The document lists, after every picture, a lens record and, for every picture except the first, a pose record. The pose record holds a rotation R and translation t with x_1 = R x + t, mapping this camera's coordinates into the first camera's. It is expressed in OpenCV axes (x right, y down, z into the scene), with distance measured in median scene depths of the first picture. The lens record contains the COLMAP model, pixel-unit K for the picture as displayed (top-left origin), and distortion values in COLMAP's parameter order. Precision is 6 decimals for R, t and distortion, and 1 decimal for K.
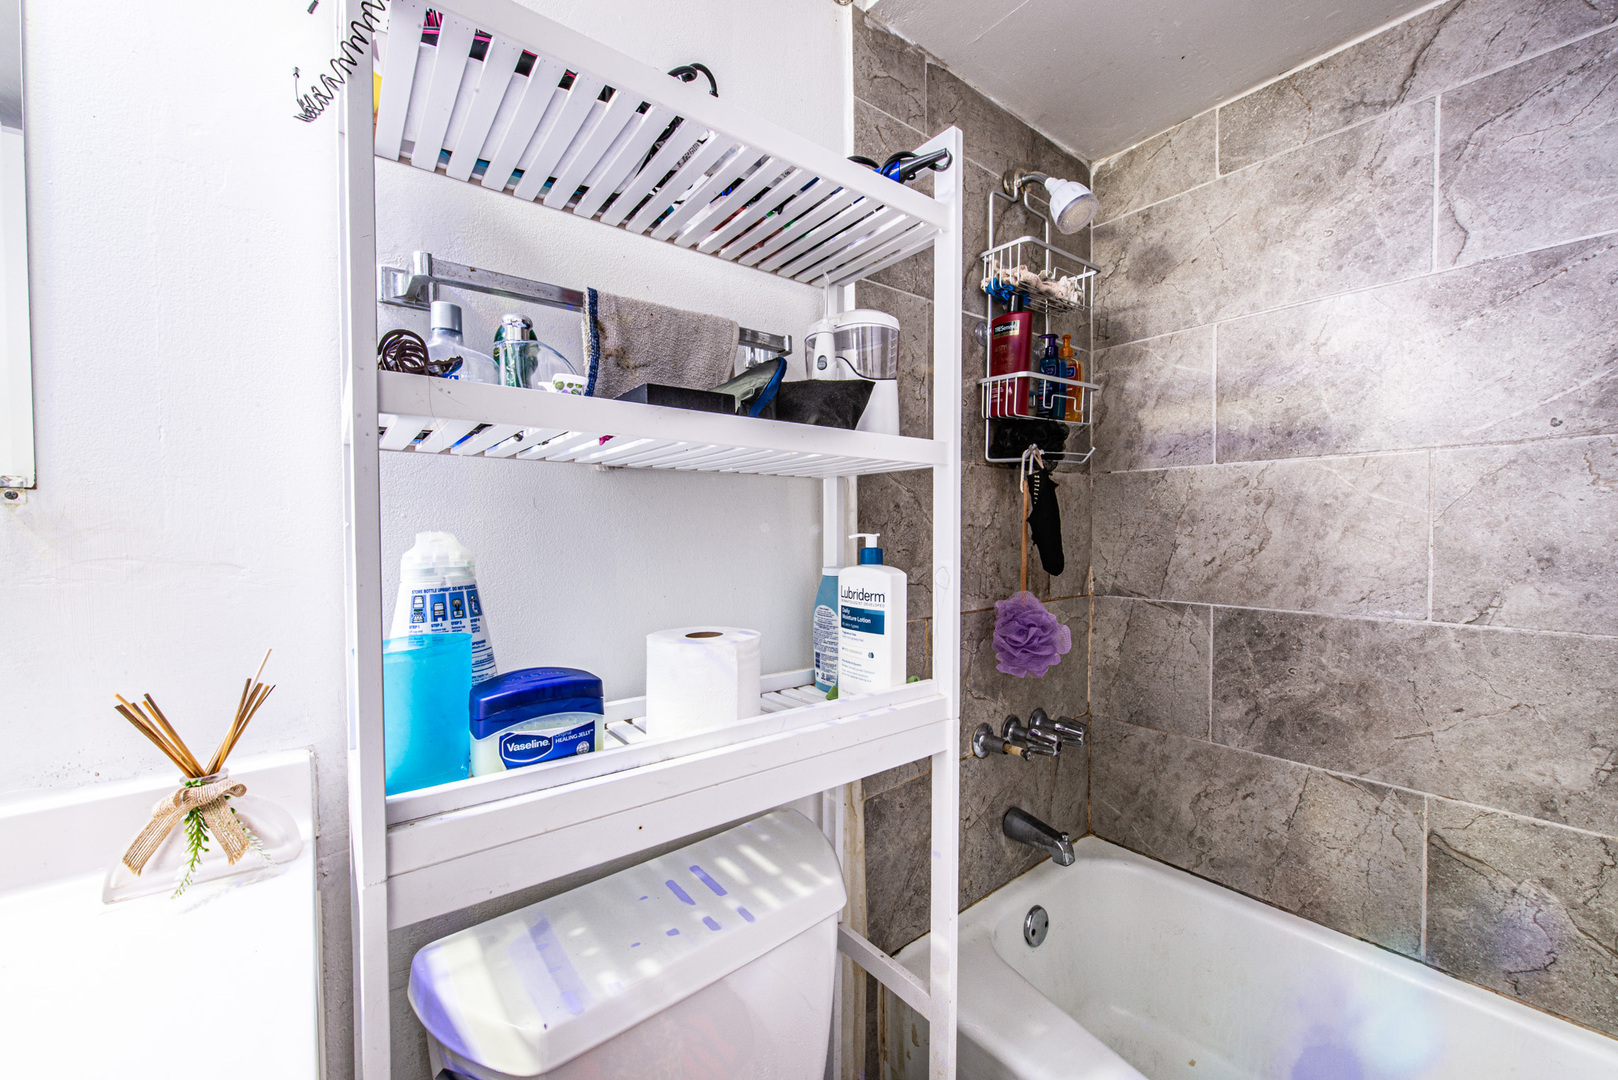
lens RADIAL K [[630.8, 0, 809.3], [0, 630.8, 546.9], [0, 0, 1]] dist [0.010173, -0.001887]
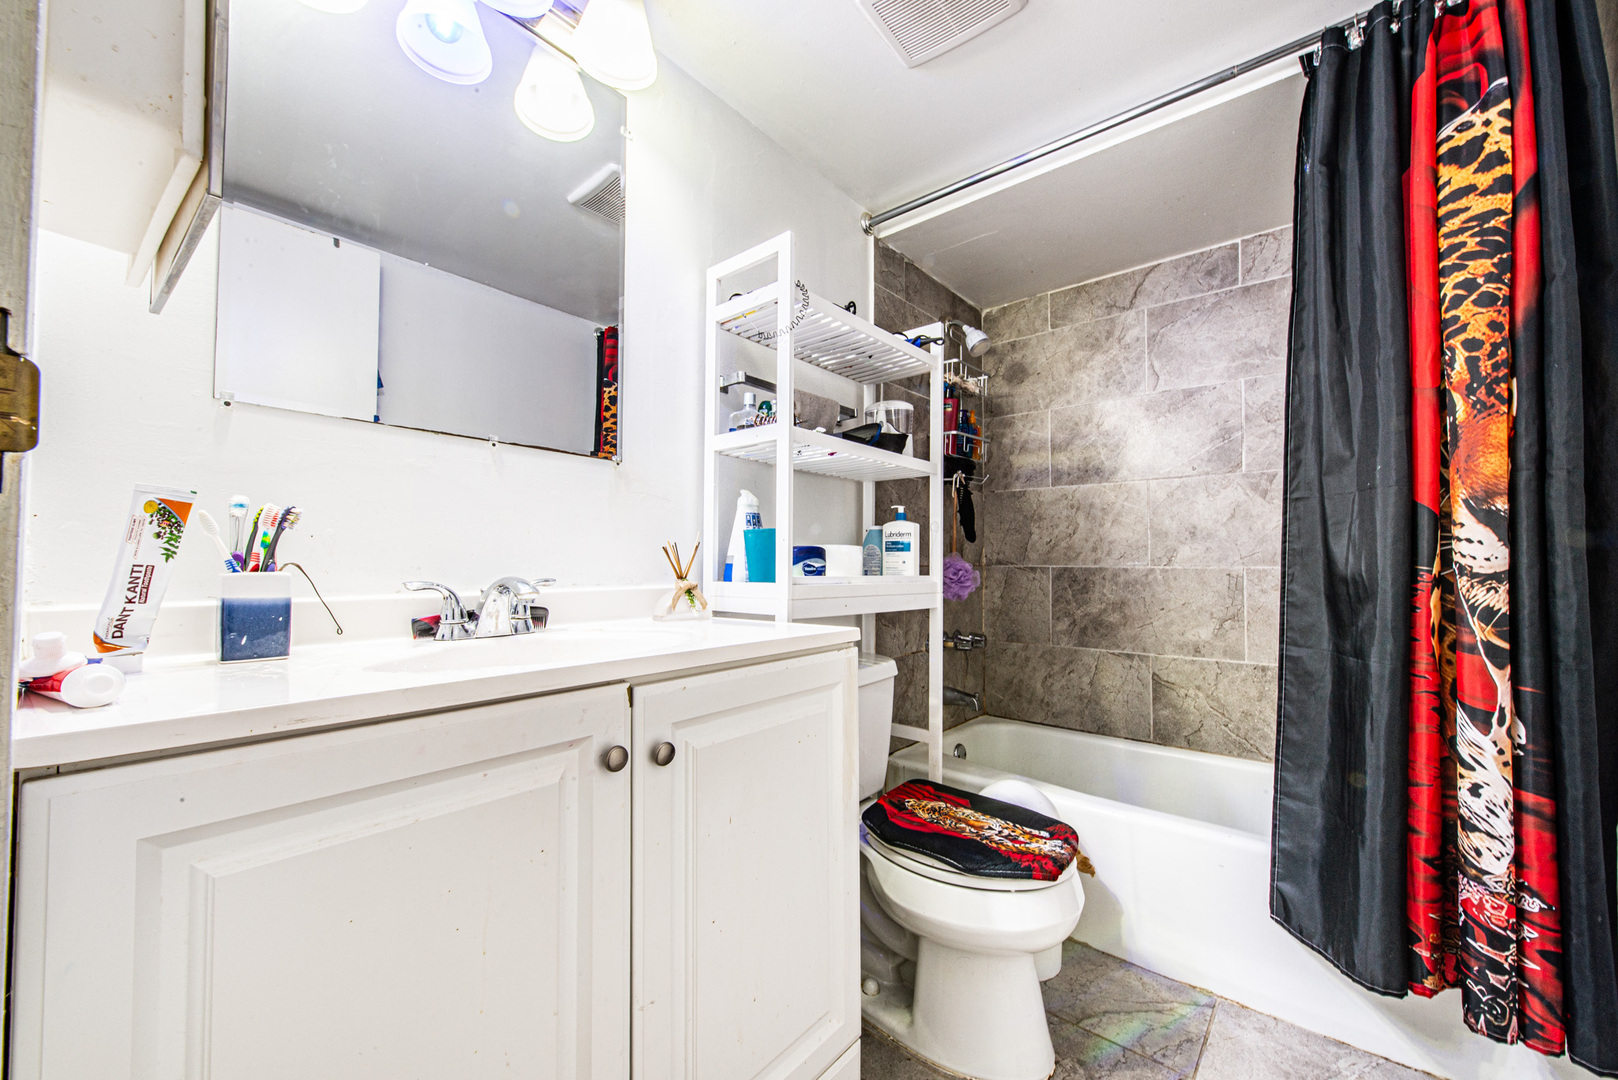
lens RADIAL K [[629.9, 0, 810.0], [0, 629.9, 547.9], [0, 0, 1]] dist [0.029520, -0.009532]
pose [[0.979987, 0.016753, 0.198354, -0.411130], [-0.005164, 0.998257, -0.058796, 0.163159], [-0.198993, 0.056595, 0.978365, -0.656656]]
